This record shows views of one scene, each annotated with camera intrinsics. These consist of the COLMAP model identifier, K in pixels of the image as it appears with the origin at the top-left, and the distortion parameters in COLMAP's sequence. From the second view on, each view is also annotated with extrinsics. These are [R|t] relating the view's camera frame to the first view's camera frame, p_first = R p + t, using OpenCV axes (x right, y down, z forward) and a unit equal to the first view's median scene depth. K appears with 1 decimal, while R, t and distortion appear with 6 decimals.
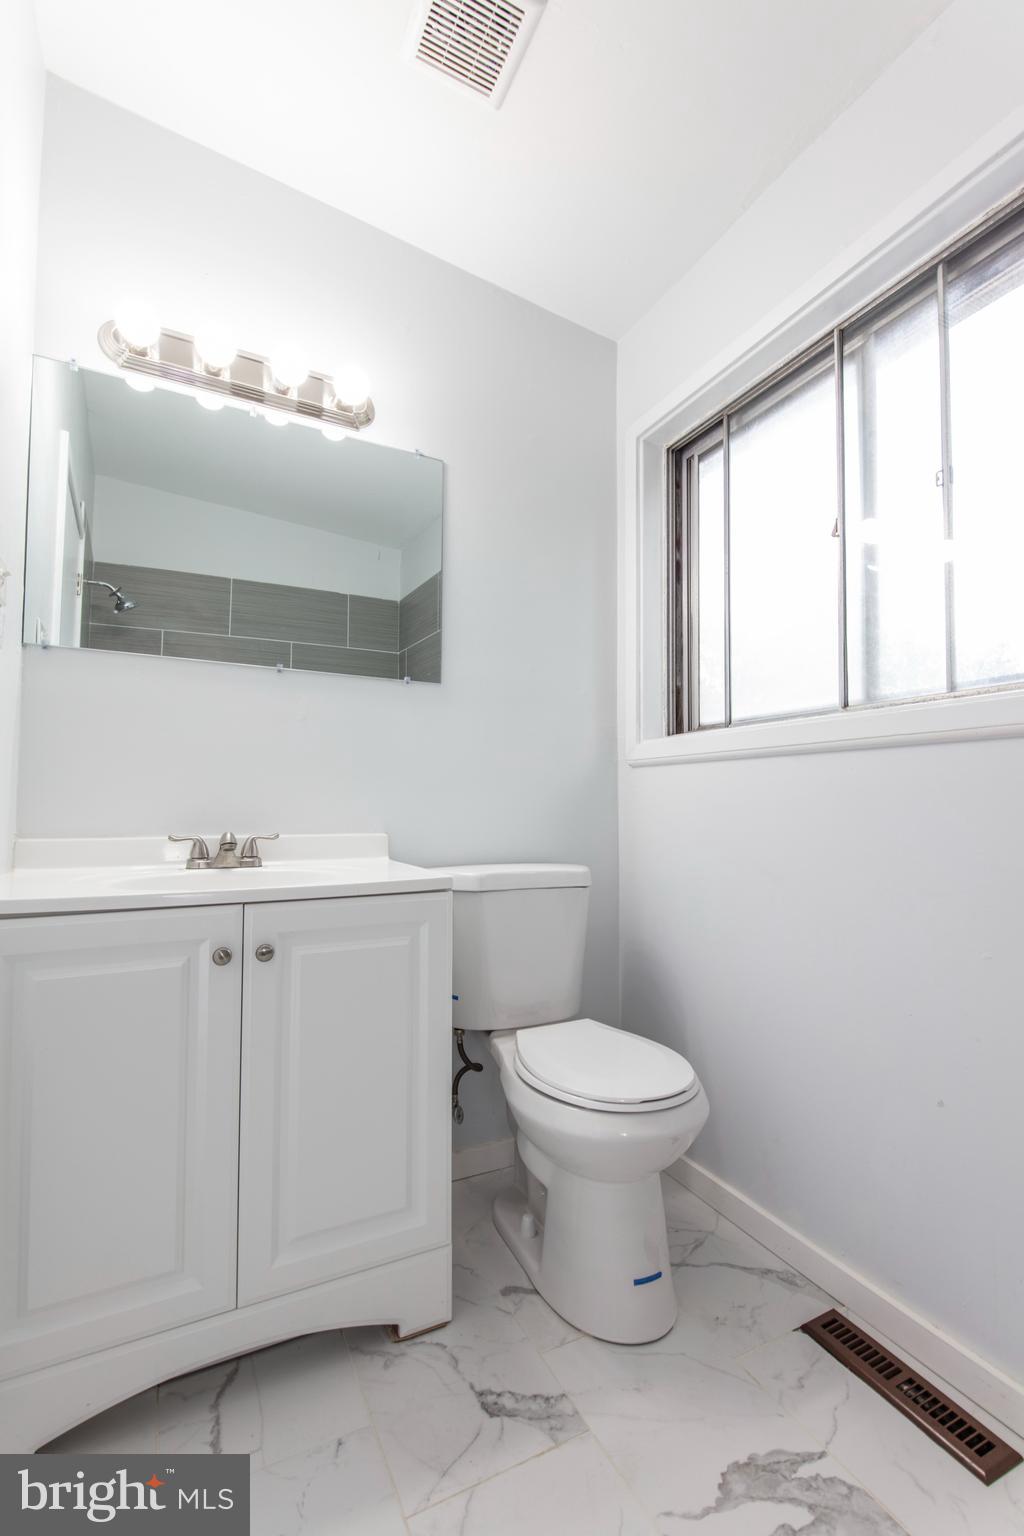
lens RADIAL K [[690.7, 0, 500.8], [0, 690.7, 764.2], [0, 0, 1]] dist [0.024960, -0.012747]
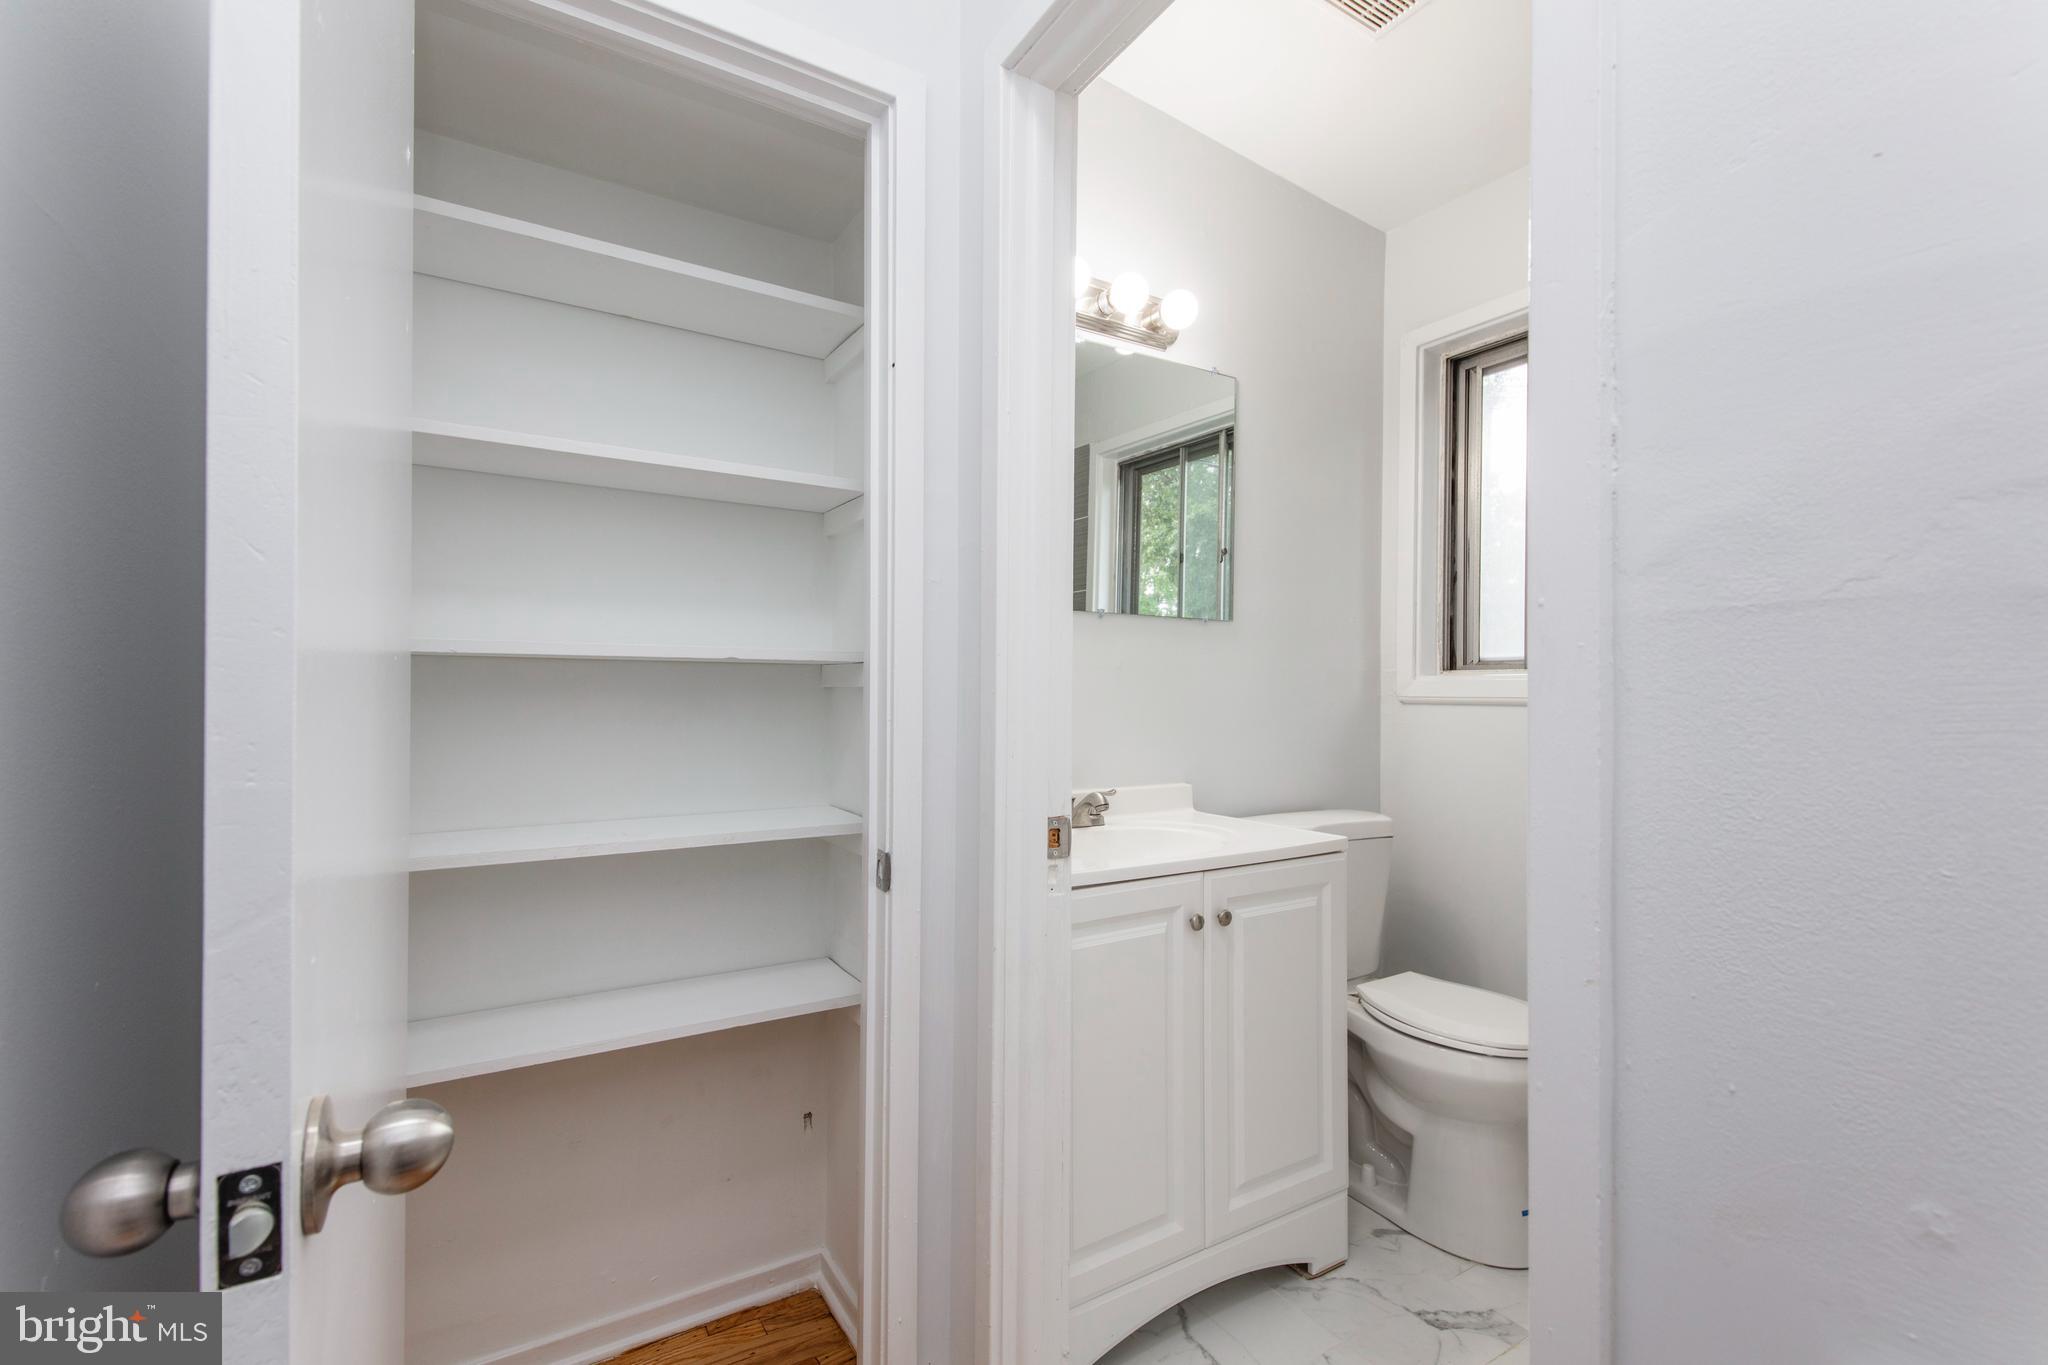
lens RADIAL K [[921.0, 0, 1003.6], [0, 921.0, 682.9], [0, 0, 1]] dist [0.024960, -0.012747]
pose [[0.996530, -0.005710, 0.083033, -0.552248], [0.001661, 0.998810, 0.048746, -0.105296], [-0.083212, -0.048439, 0.995354, -0.238341]]
